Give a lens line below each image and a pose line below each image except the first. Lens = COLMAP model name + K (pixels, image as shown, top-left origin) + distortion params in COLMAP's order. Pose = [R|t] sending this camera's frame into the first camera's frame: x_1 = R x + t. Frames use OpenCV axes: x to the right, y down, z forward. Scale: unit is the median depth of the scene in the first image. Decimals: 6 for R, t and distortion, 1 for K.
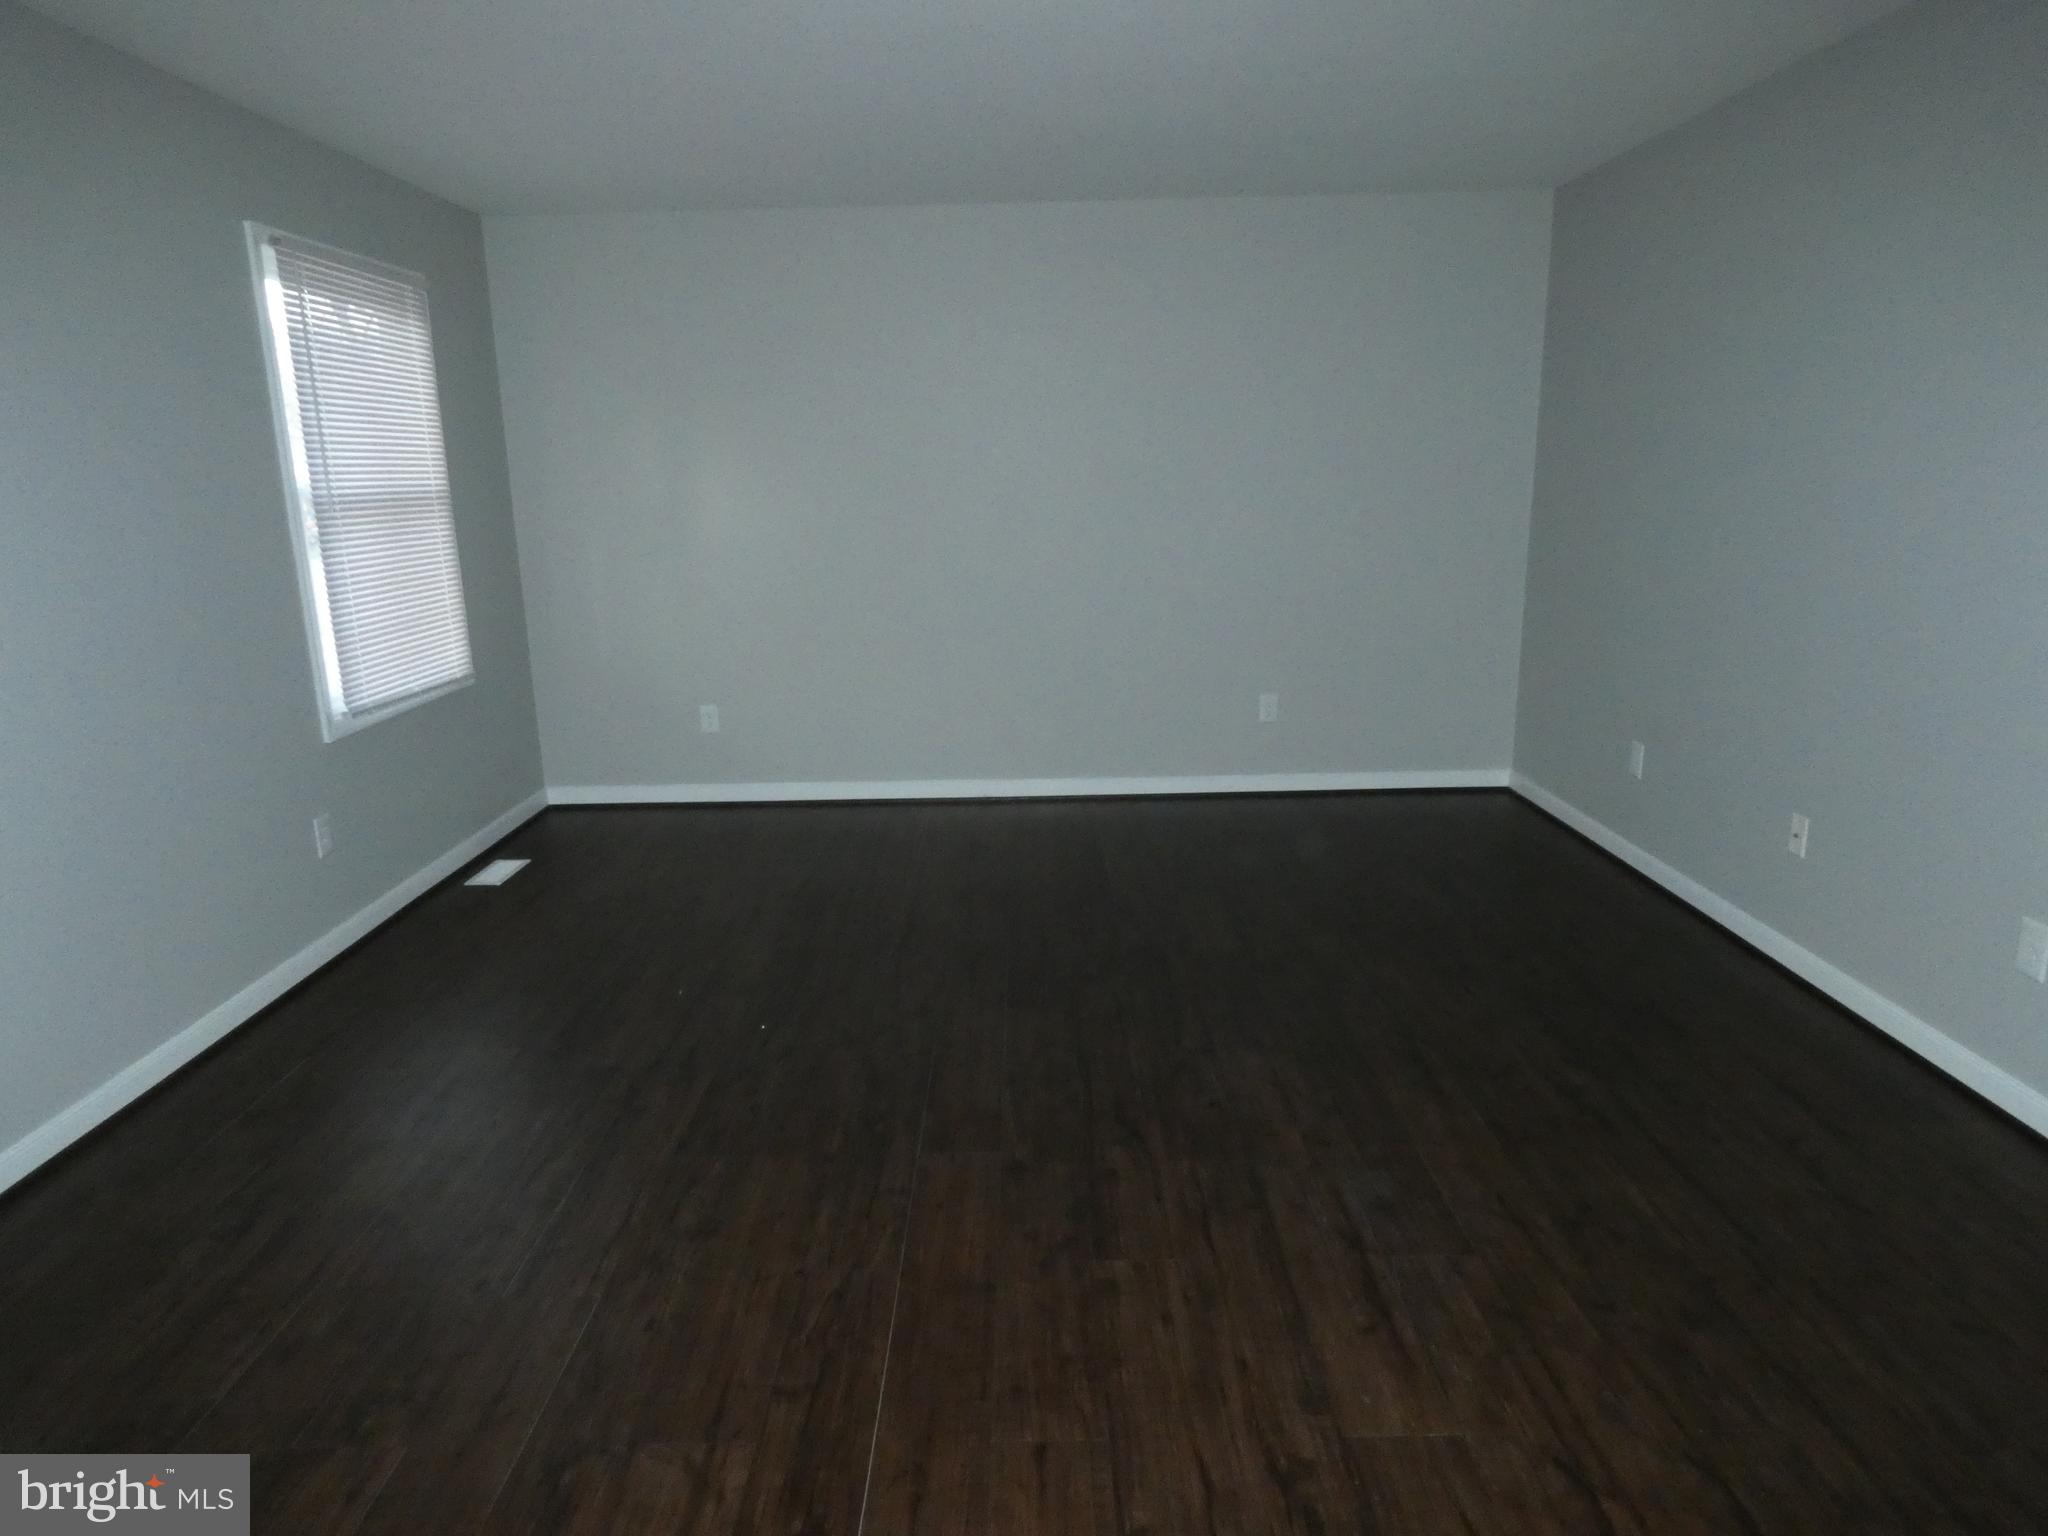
lens RADIAL K [[1225.4, 0, 1023.7], [0, 1225.4, 763.1], [0, 0, 1]] dist [-0.014078, 0.006752]
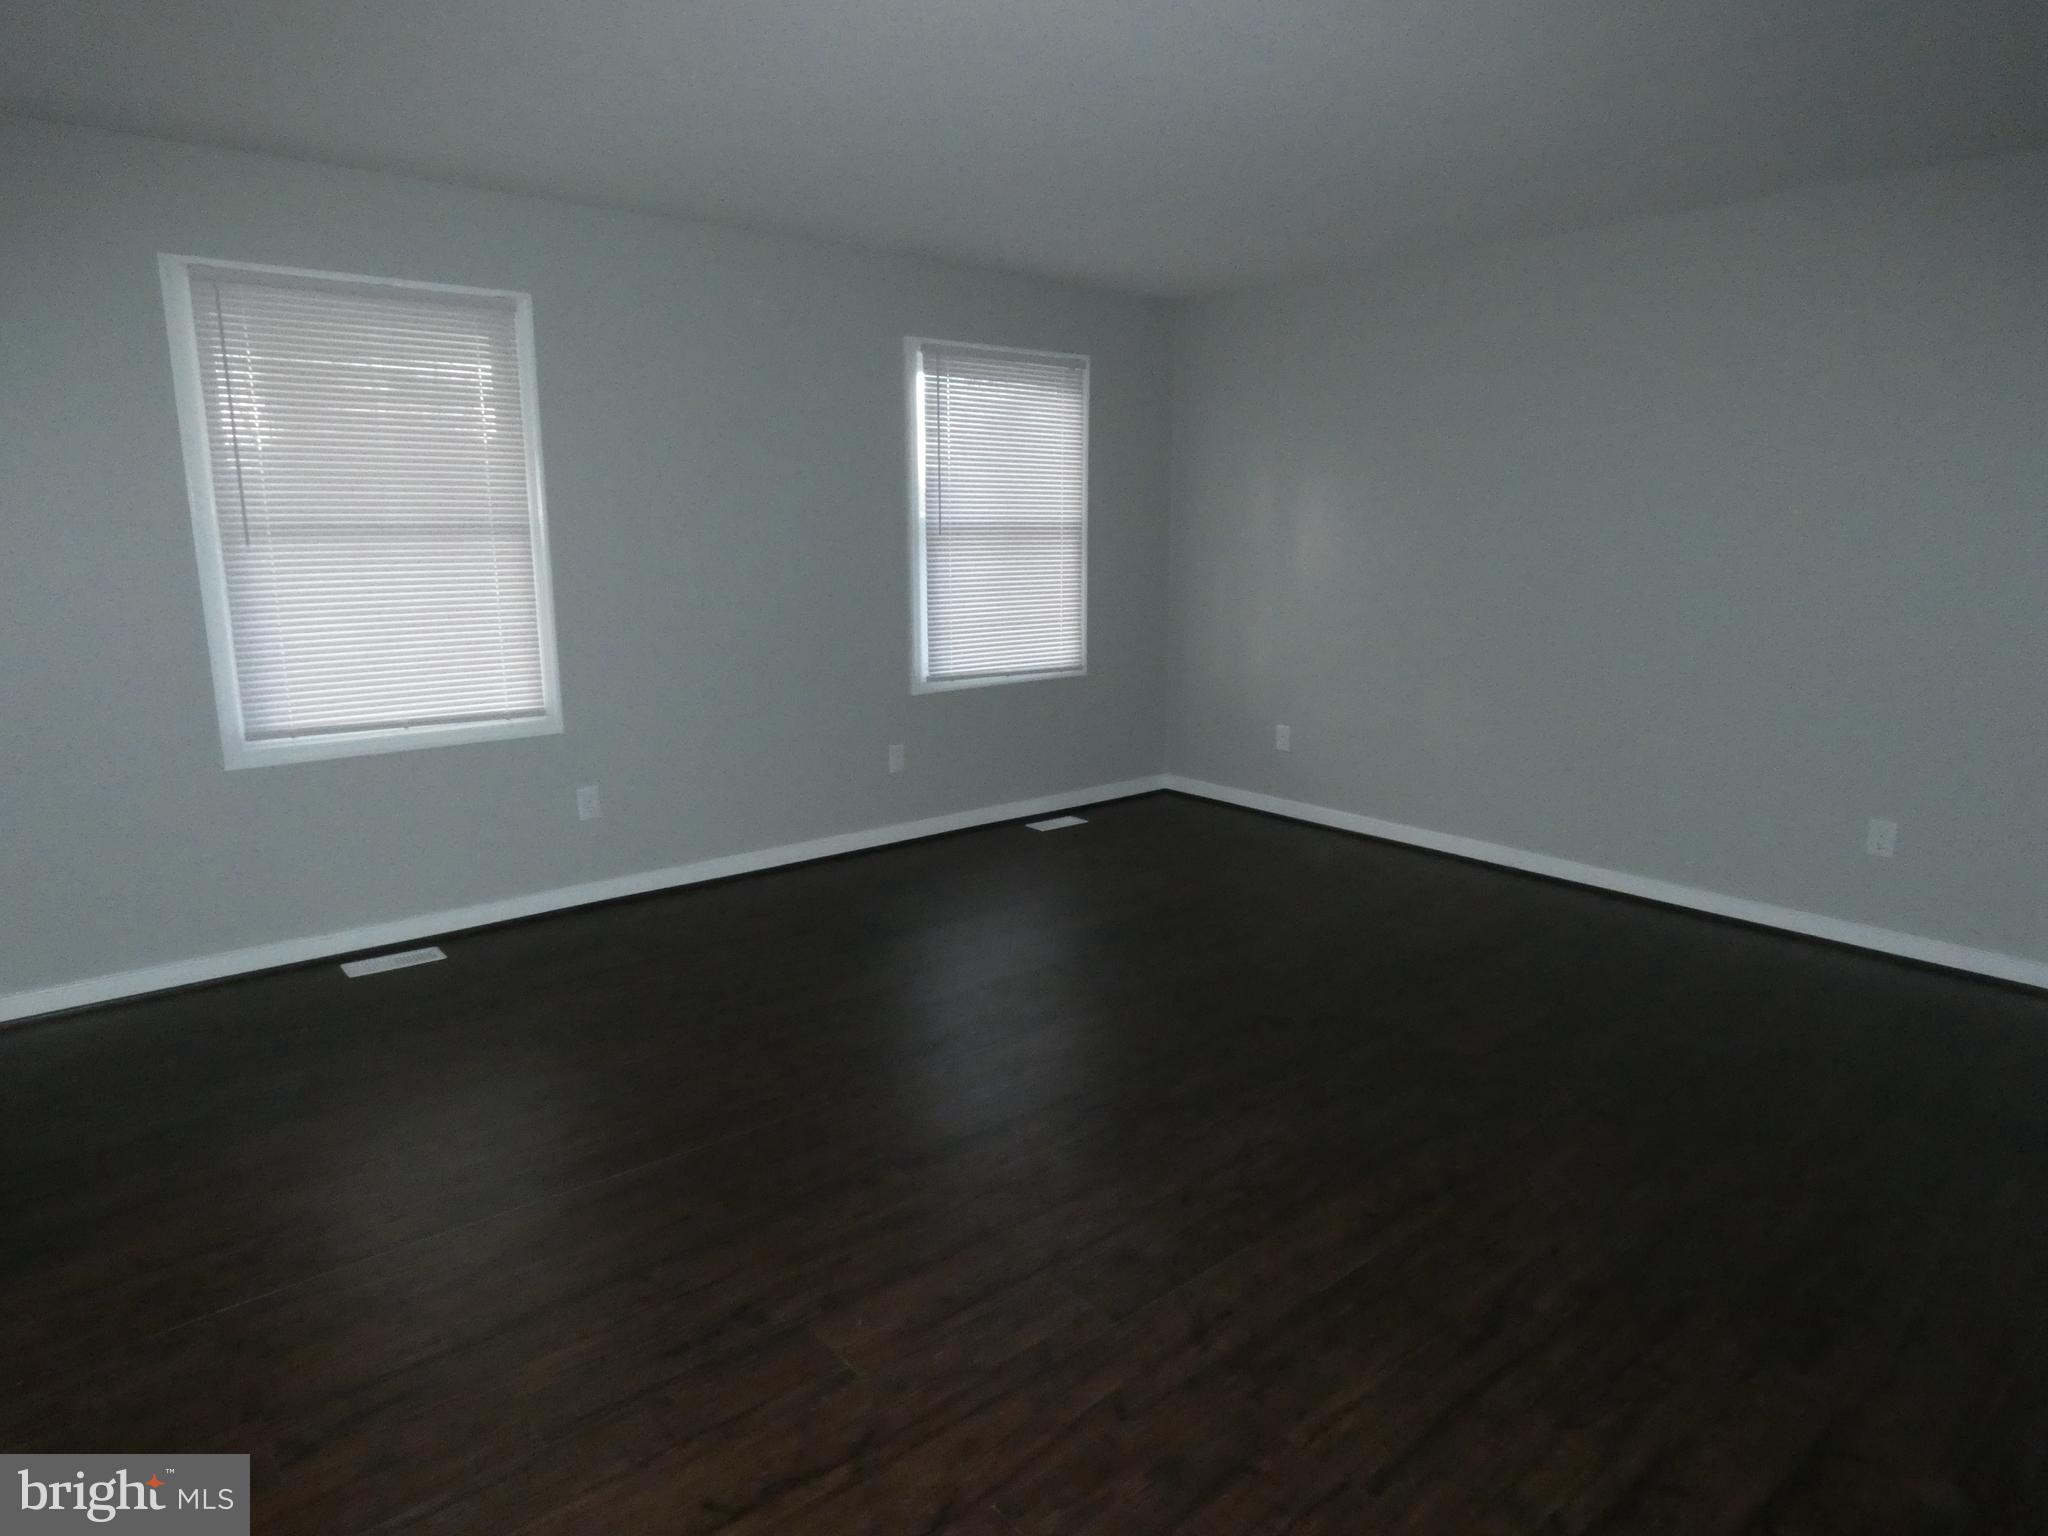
lens RADIAL K [[1225.4, 0, 981.5], [0, 1225.4, 756.6], [0, 0, 1]] dist [-0.014078, 0.006752]
pose [[0.641979, 0.168364, -0.748008, 0.565540], [-0.190488, 0.980027, 0.057100, -0.045683], [0.742682, 0.105830, 0.661229, 0.133765]]
